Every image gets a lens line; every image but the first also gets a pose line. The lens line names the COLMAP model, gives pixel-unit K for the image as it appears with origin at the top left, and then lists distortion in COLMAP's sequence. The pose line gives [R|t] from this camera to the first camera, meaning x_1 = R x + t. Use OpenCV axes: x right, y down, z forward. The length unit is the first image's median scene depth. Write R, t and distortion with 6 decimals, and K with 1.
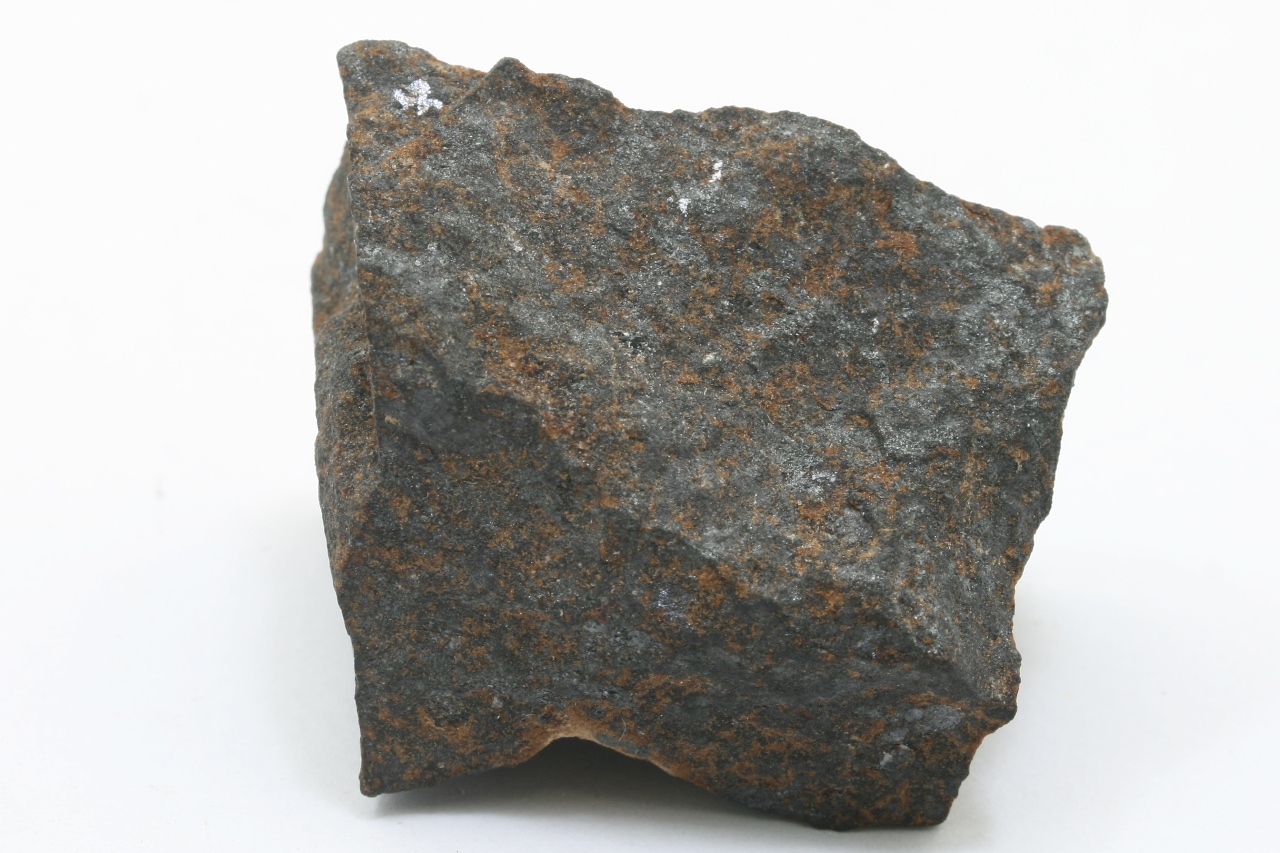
lens RADIAL K [[6661.5, 0, 640.0], [0, 6661.5, 426.5], [0, 0, 1]] dist [-0.156719, 5.599509]
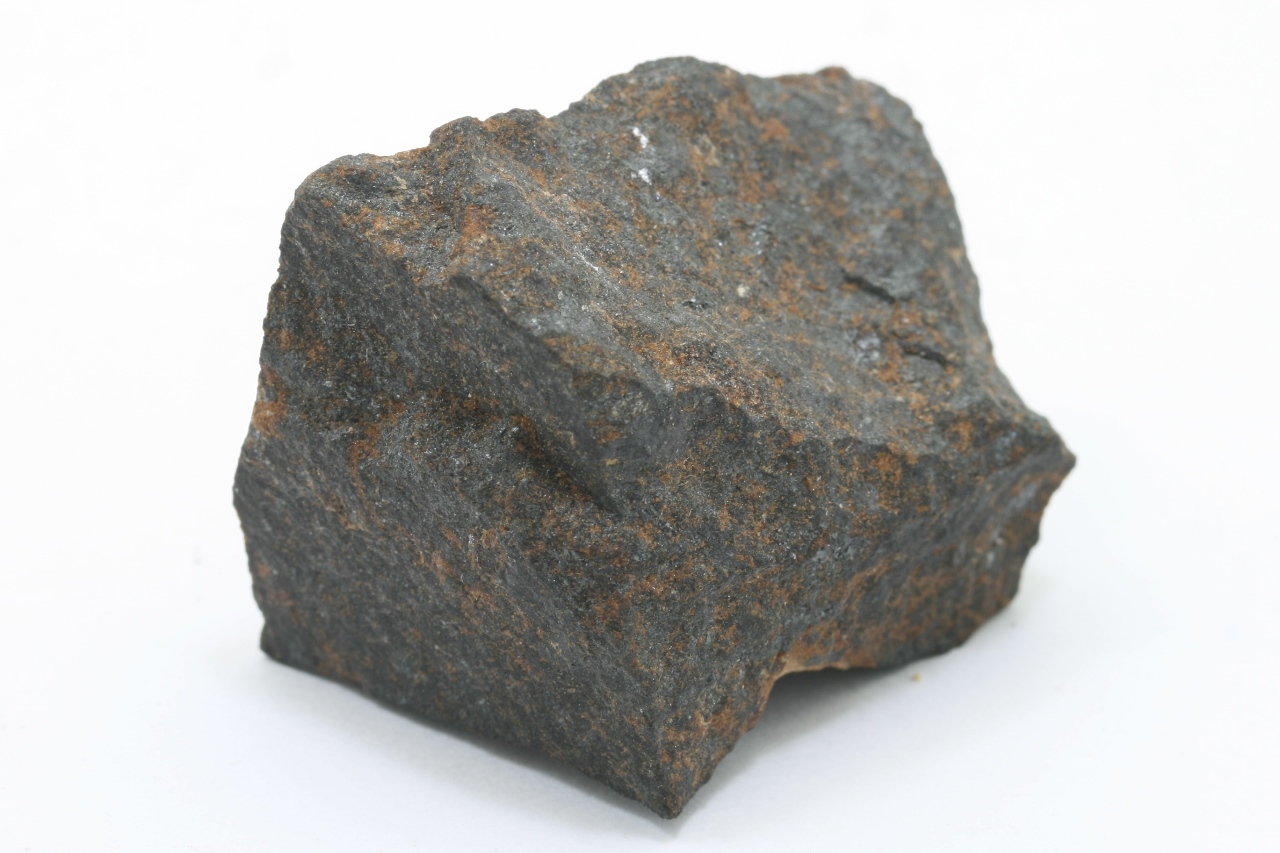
lens RADIAL K [[6661.5, 0, 640.0], [0, 6661.5, 426.5], [0, 0, 1]] dist [-0.156719, 5.599509]
pose [[0.647693, -0.426245, 0.631513, -0.671103], [0.427458, 0.889418, 0.161910, -0.167834], [-0.630692, 0.165078, 0.758272, 0.214191]]
